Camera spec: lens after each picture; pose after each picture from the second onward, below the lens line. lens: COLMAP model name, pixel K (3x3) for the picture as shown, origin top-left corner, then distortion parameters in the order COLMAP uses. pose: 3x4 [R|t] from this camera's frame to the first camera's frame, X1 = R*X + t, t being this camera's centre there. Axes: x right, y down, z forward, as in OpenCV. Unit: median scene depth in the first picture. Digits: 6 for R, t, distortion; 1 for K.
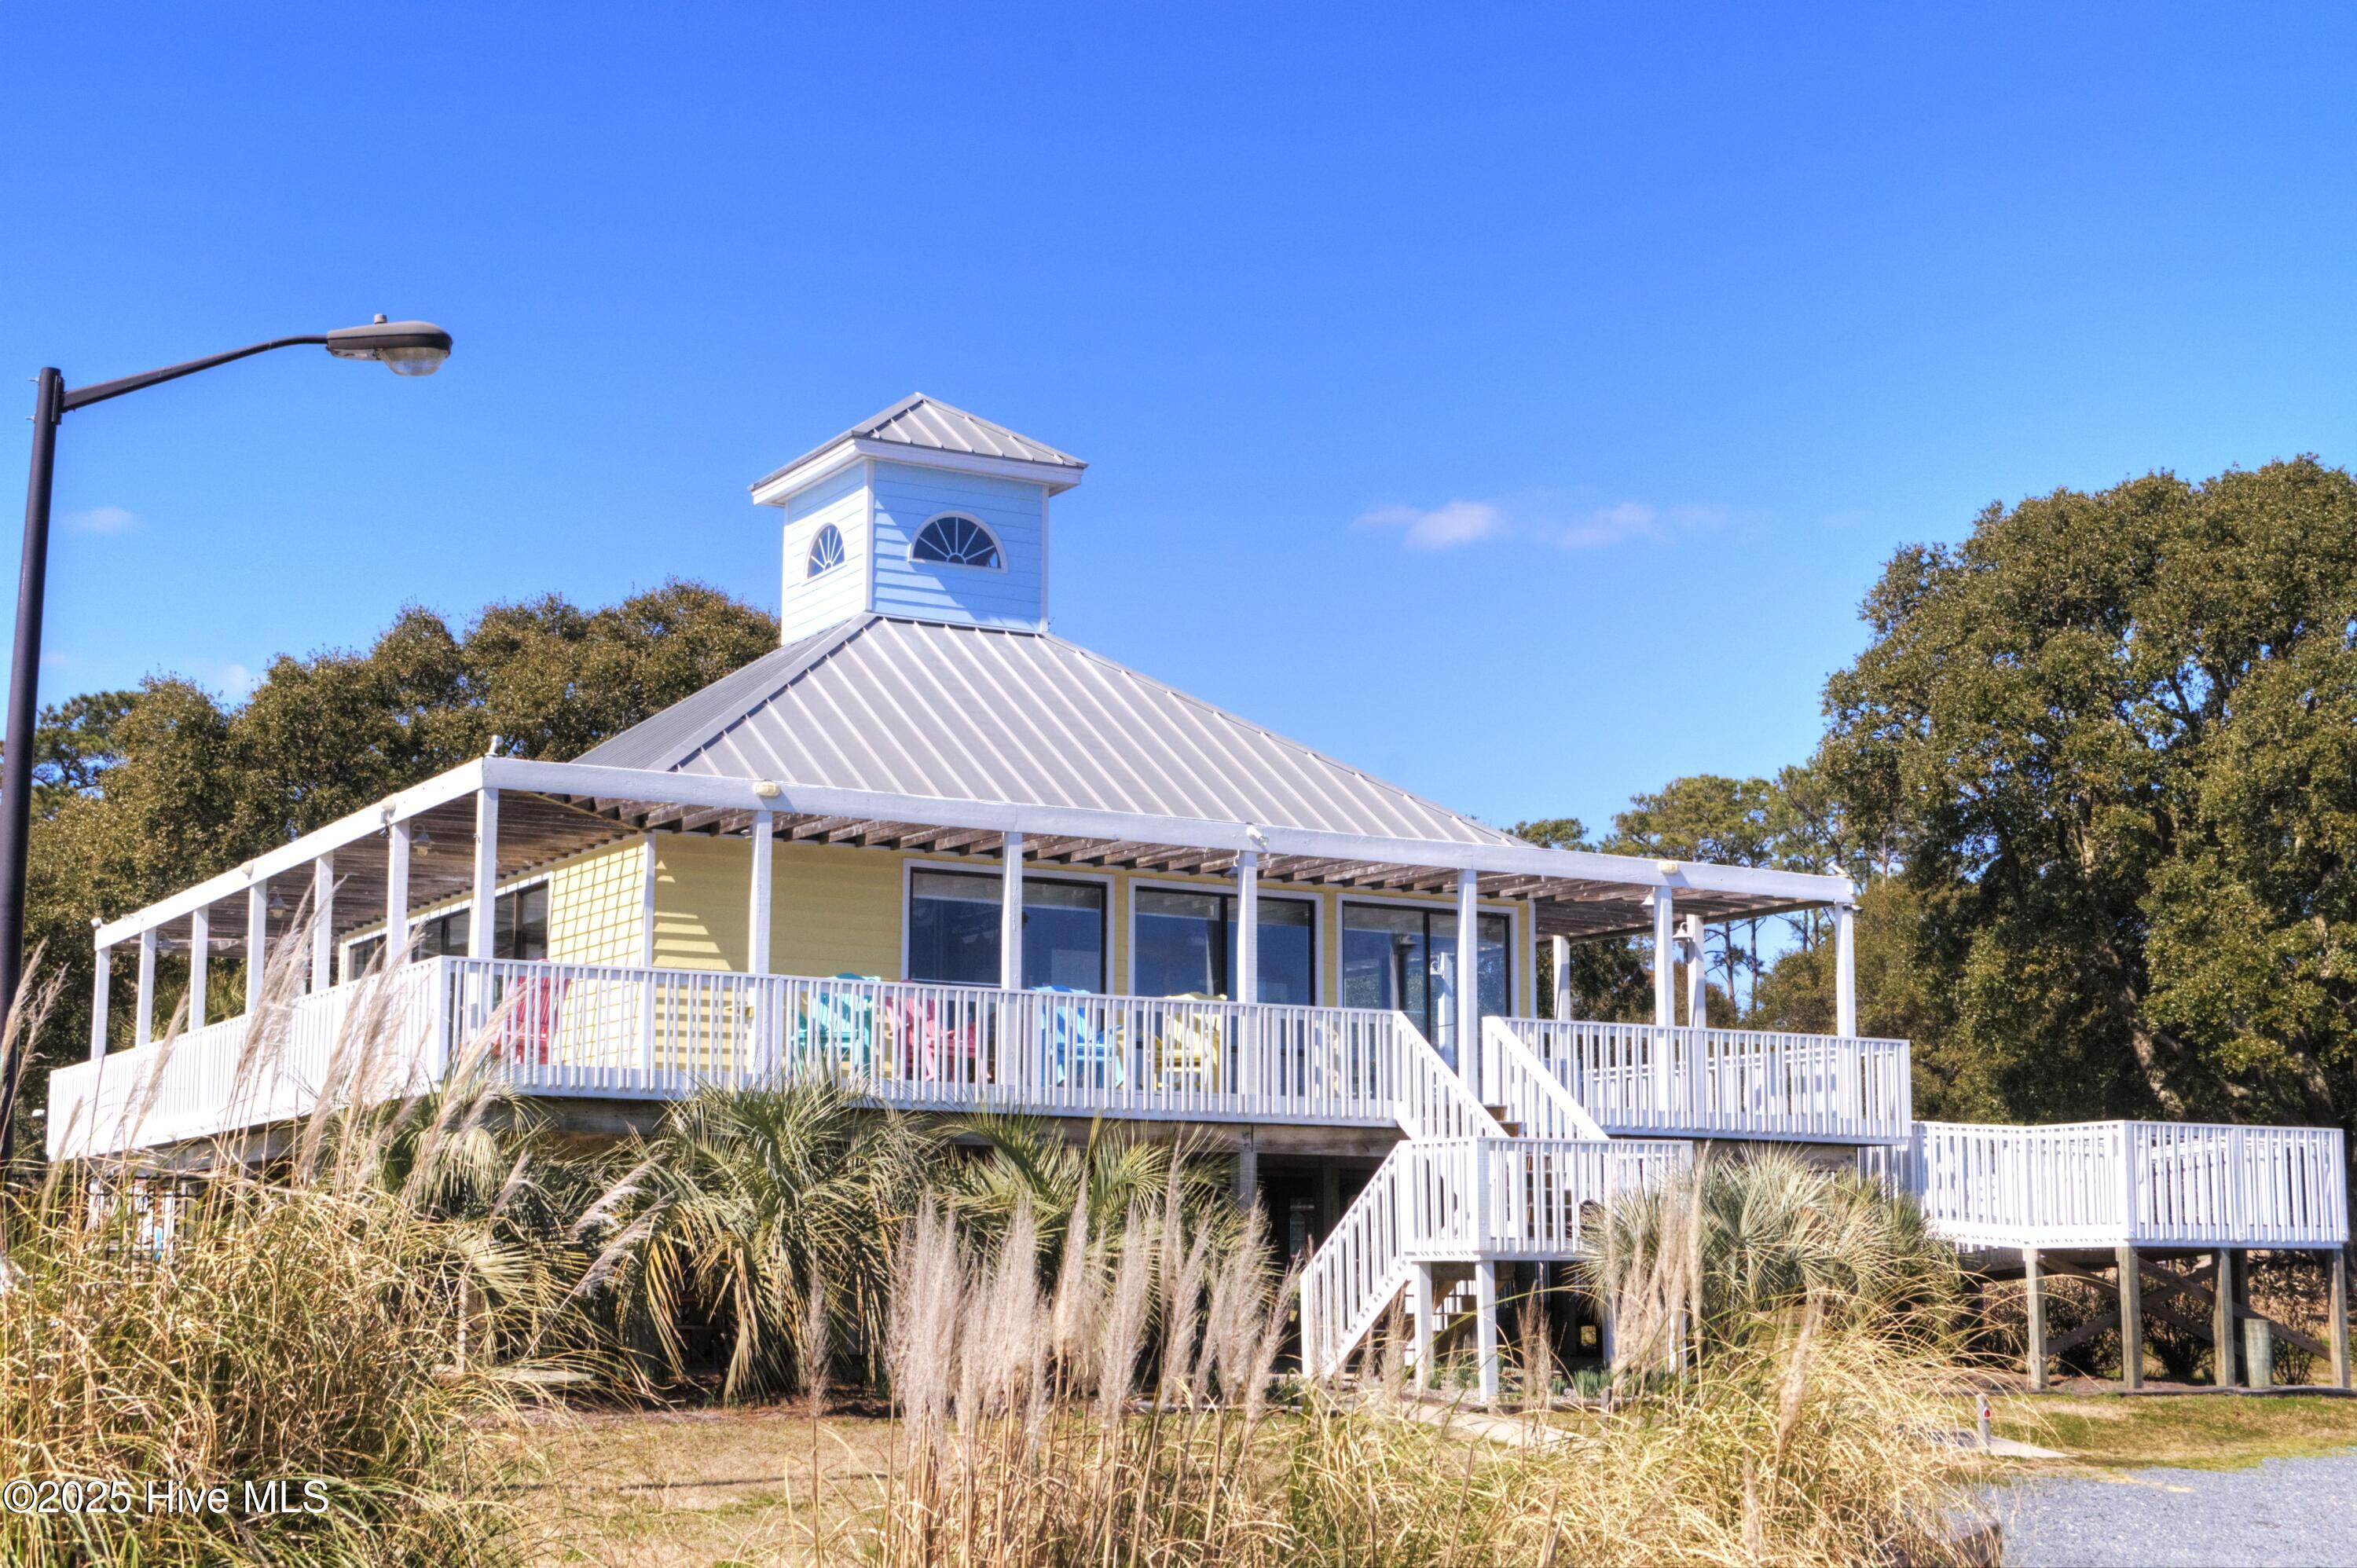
lens RADIAL K [[3387.0, 0, 1180.3], [0, 3387.0, 788.6], [0, 0, 1]] dist [-0.017908, 0.000000]
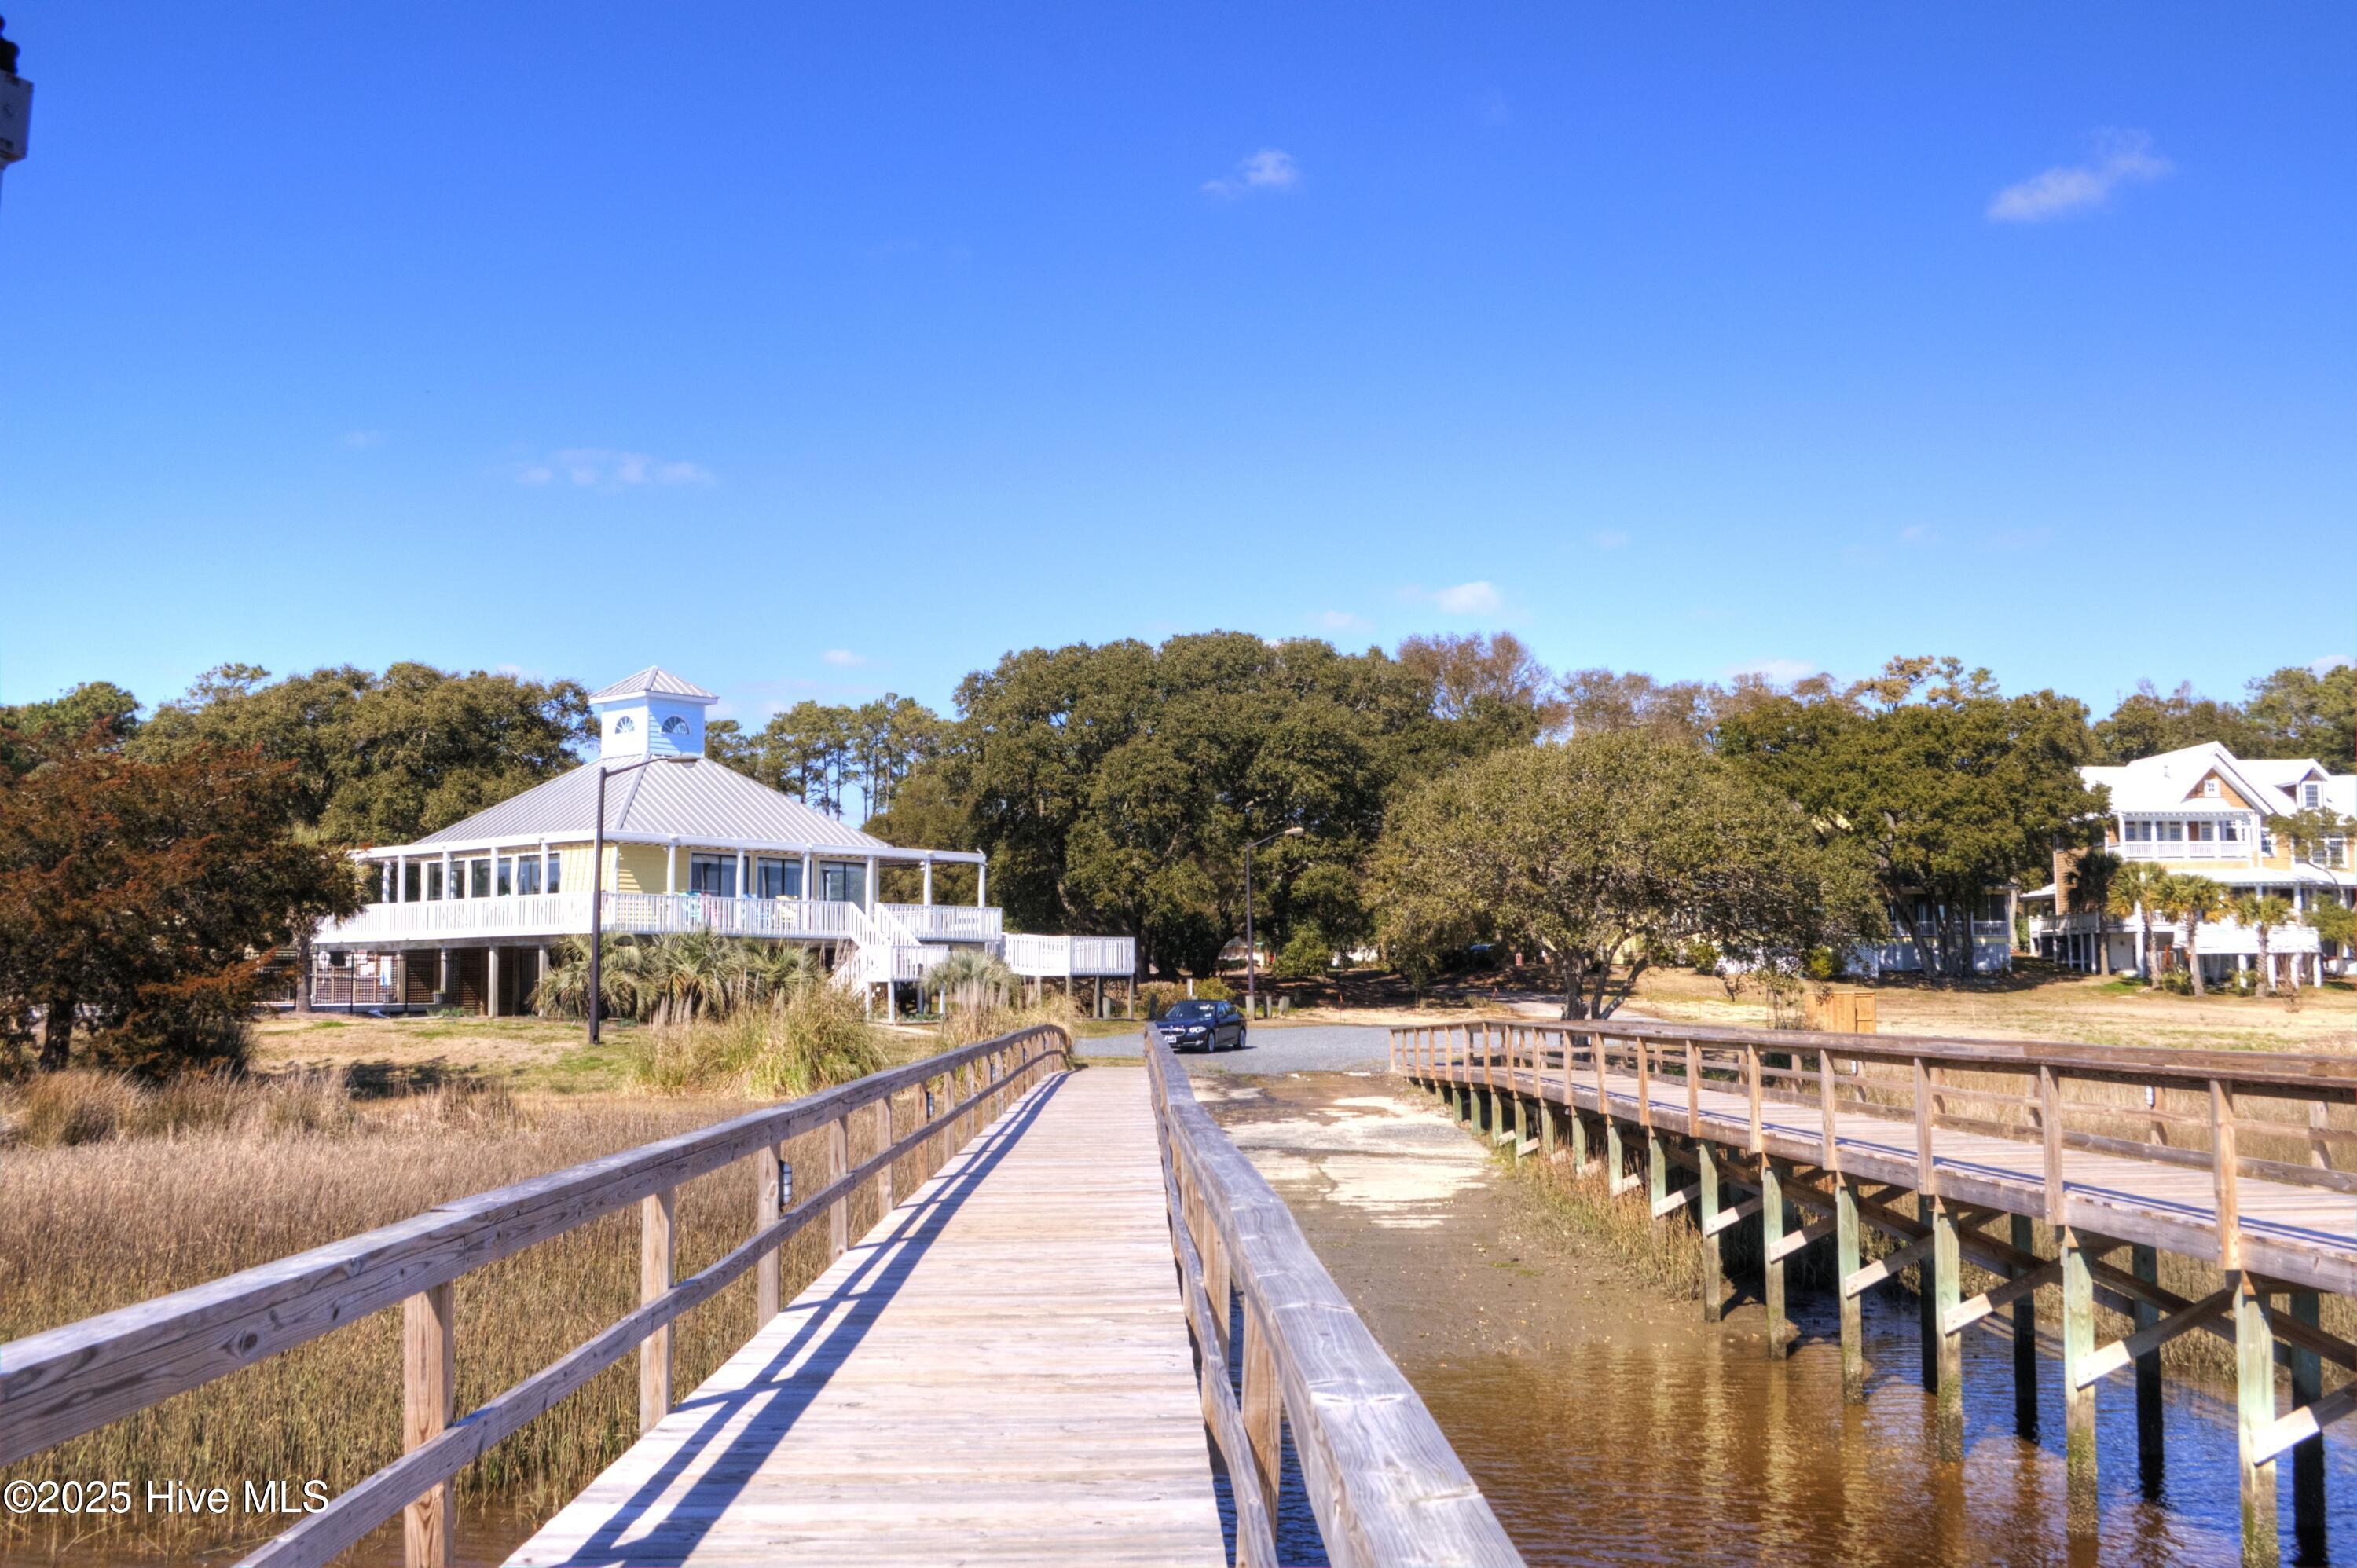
lens RADIAL K [[2257.2, 0, 1177.2], [0, 2257.2, 787.2], [0, 0, 1]] dist [-0.006792, 0.000000]
pose [[0.941609, 0.024750, 0.335798, -0.311050], [-0.044663, 0.997663, 0.051706, -0.141450], [-0.333733, -0.063684, 0.940514, -0.929999]]
